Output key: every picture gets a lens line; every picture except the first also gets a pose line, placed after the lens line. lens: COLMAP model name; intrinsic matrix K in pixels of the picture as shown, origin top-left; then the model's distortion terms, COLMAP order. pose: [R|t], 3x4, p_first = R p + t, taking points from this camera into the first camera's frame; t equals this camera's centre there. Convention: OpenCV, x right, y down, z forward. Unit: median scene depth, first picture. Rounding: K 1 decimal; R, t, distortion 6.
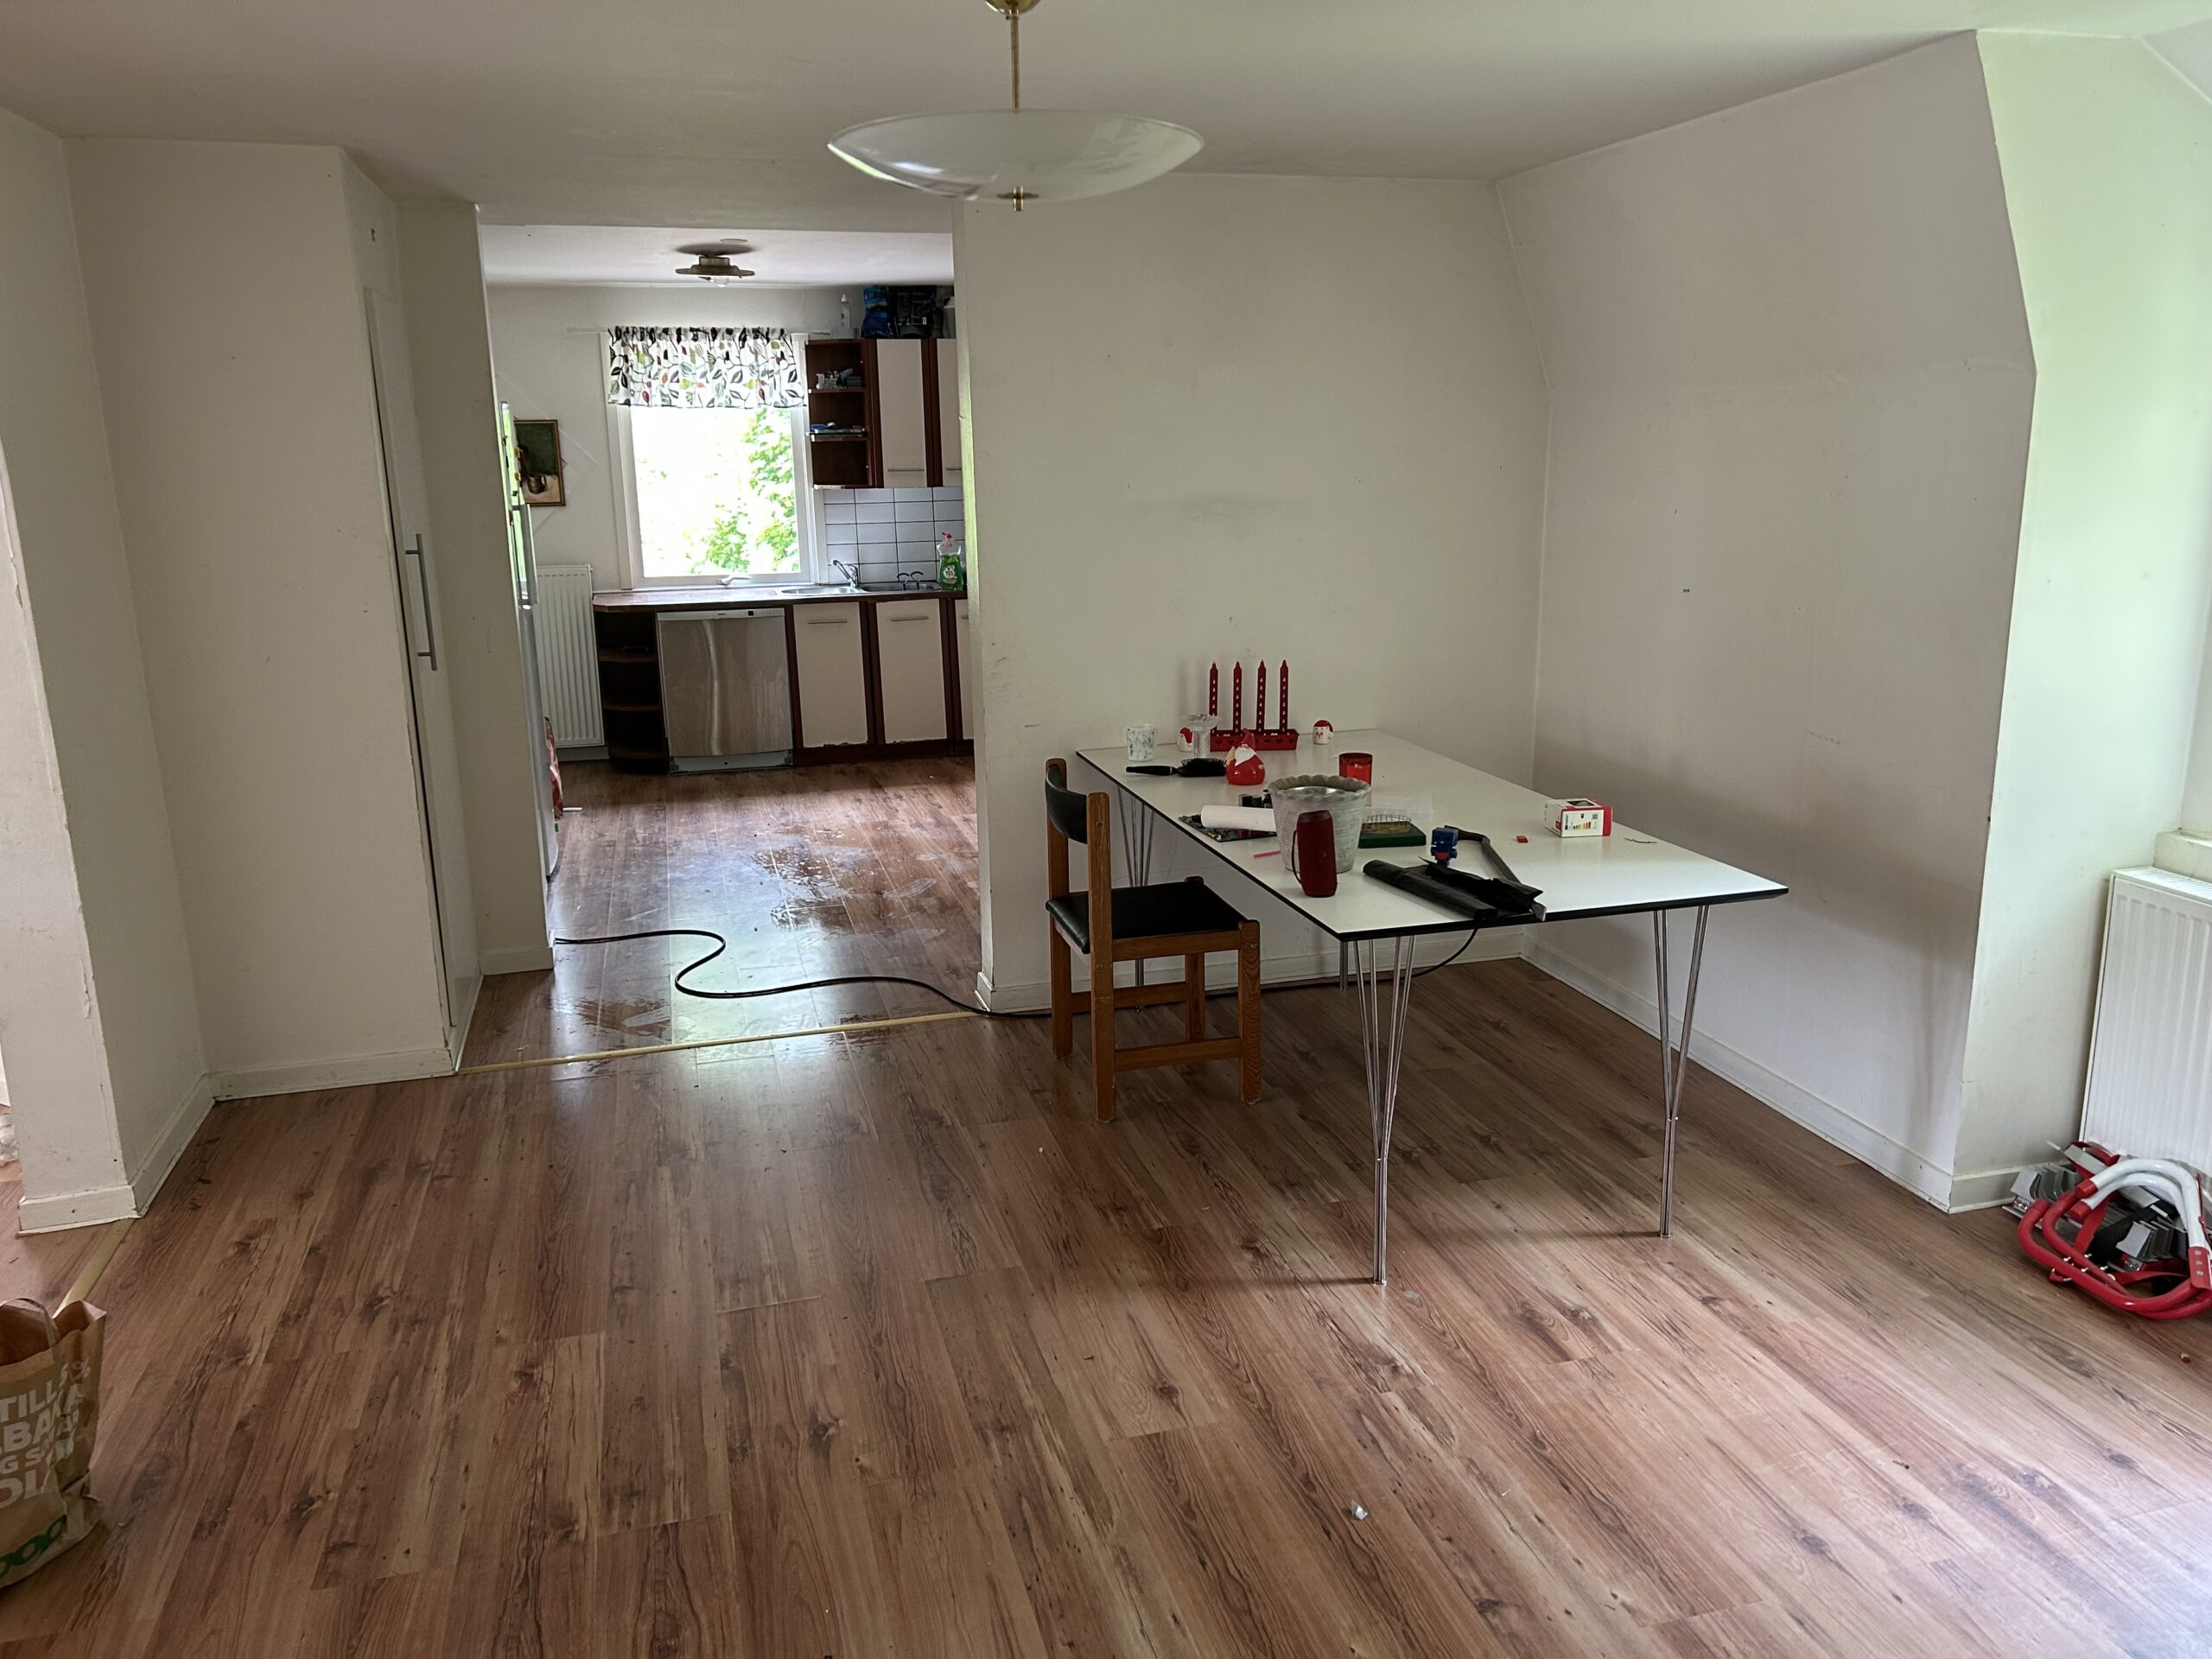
lens RADIAL K [[1647.1, 0, 1106.5], [0, 1647.1, 828.1], [0, 0, 1]] dist [0.000131, -0.006290]
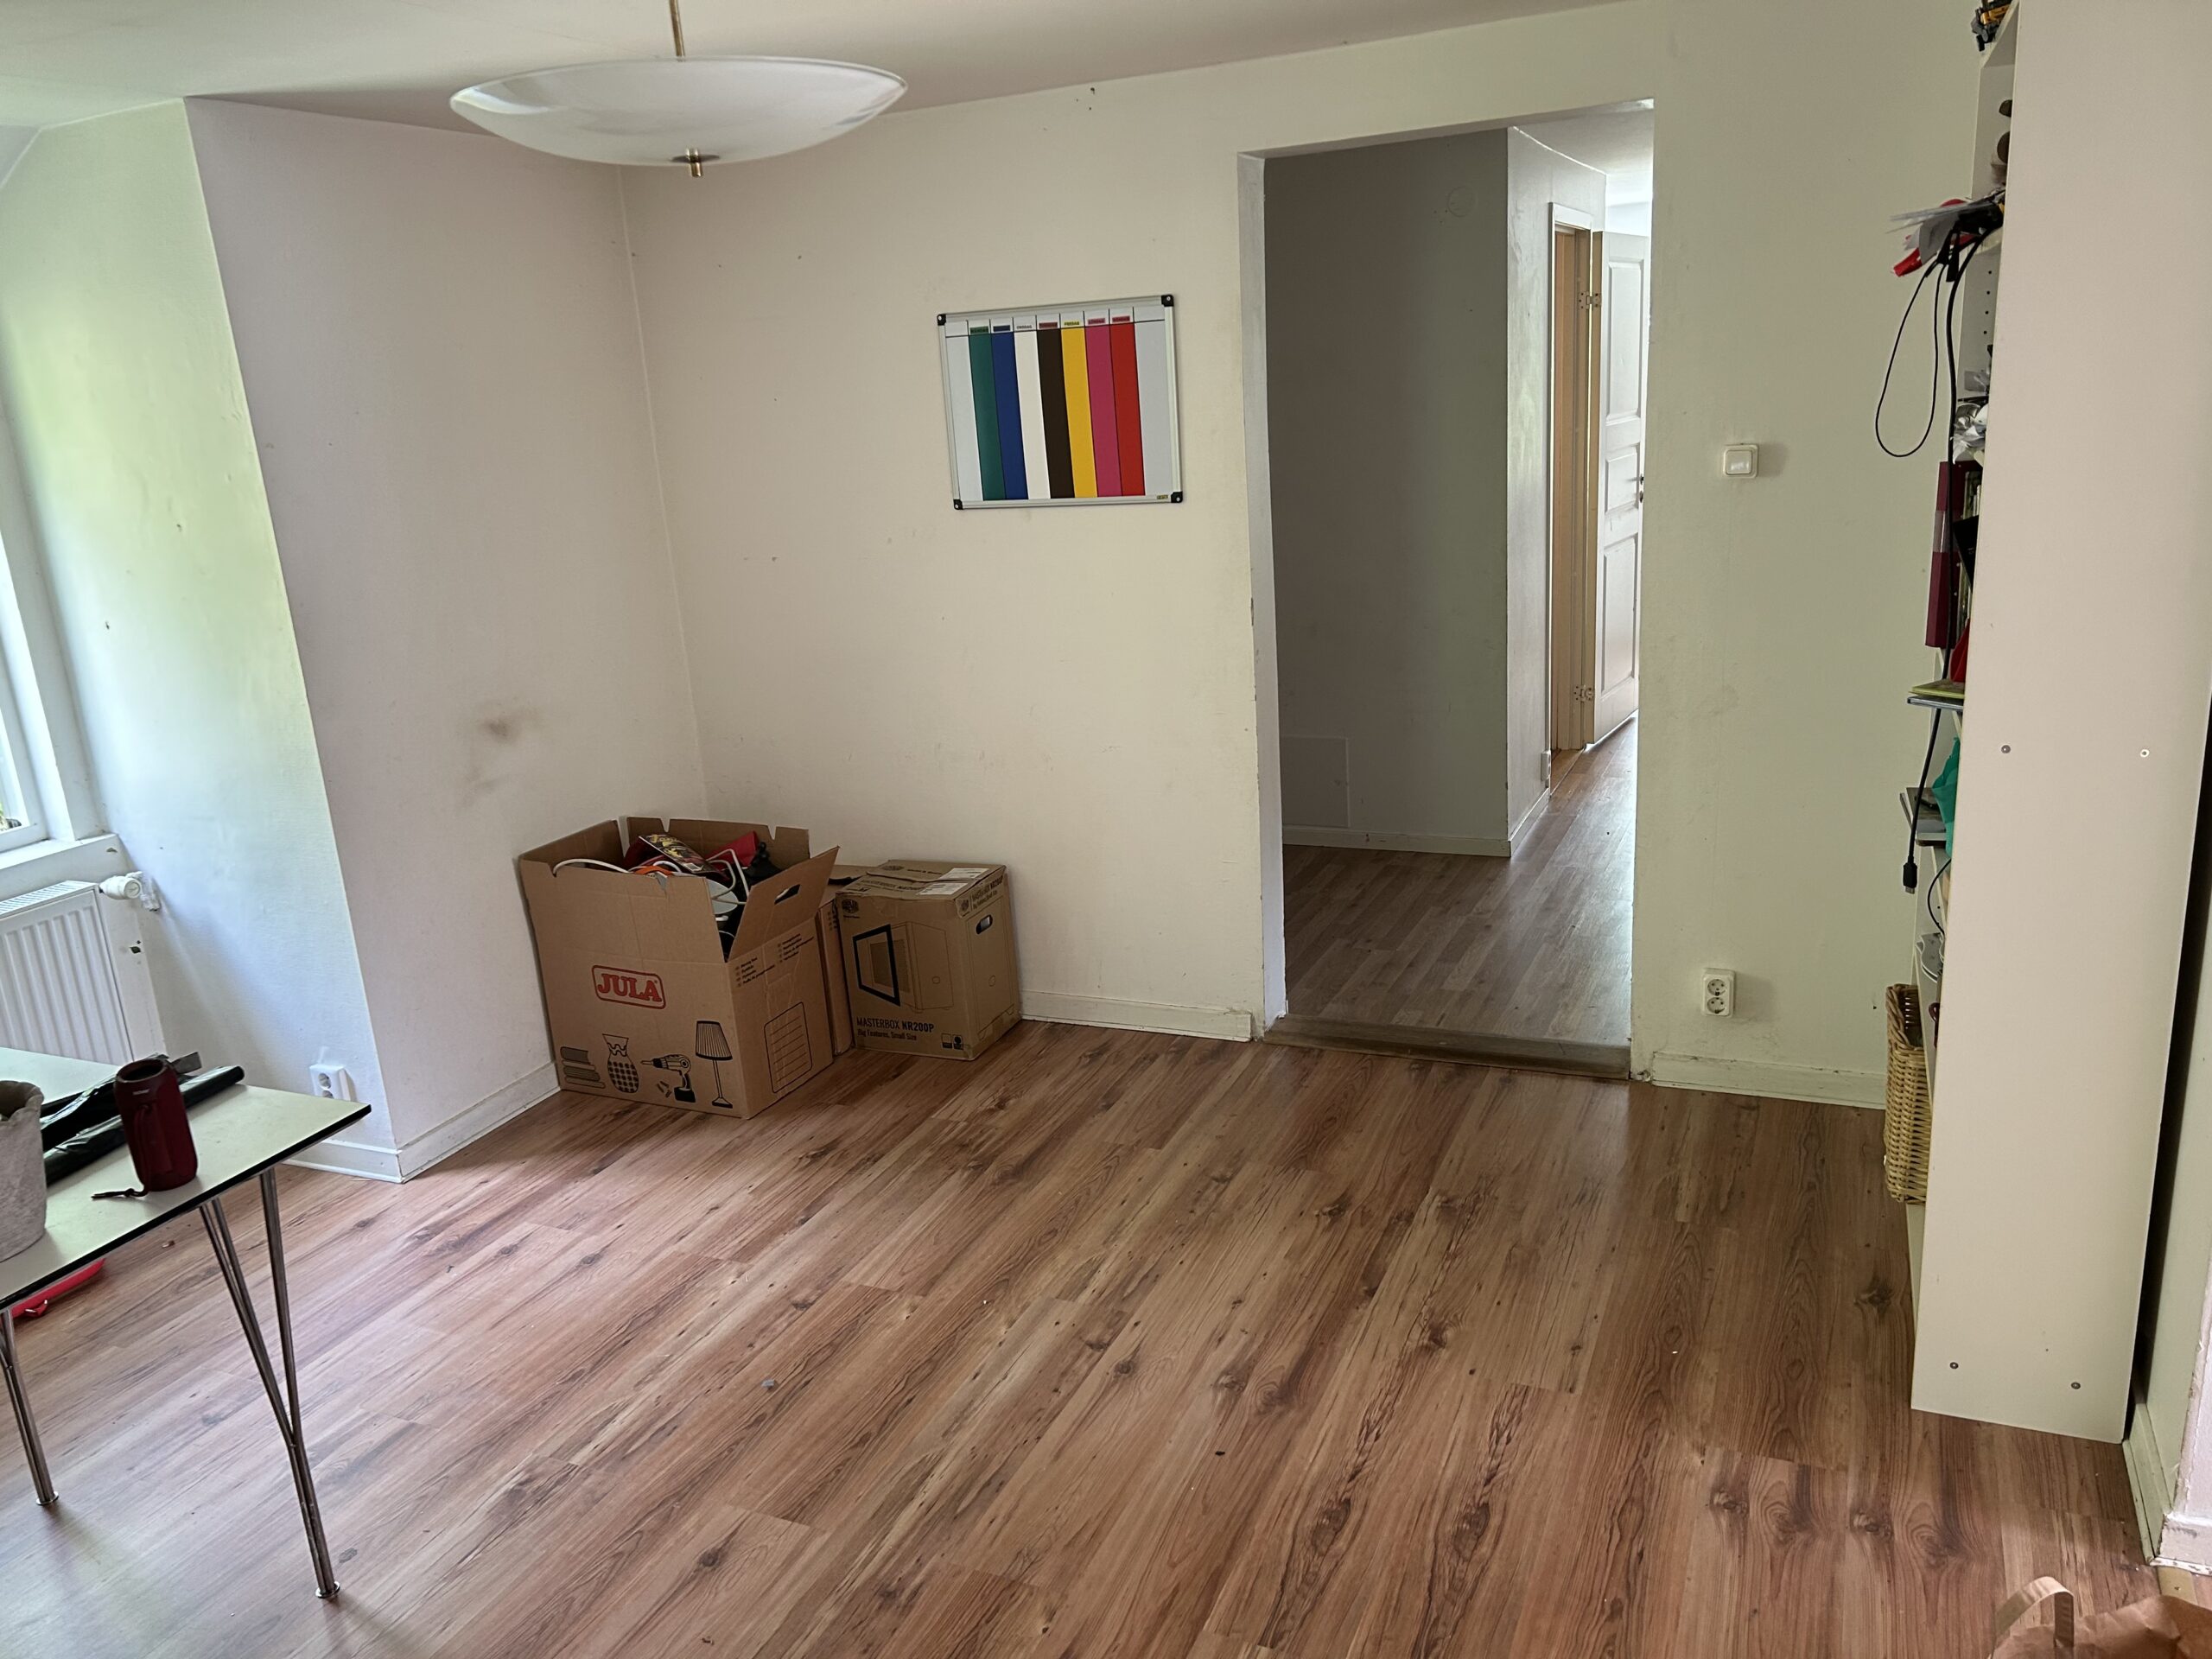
lens RADIAL K [[1647.1, 0, 1105.8], [0, 1647.1, 829.5], [0, 0, 1]] dist [0.000131, -0.006290]
pose [[-0.769464, -0.107699, 0.629544, -0.710840], [0.220445, 0.880323, 0.420042, -0.356465], [-0.599440, 0.461987, -0.653636, 1.431337]]
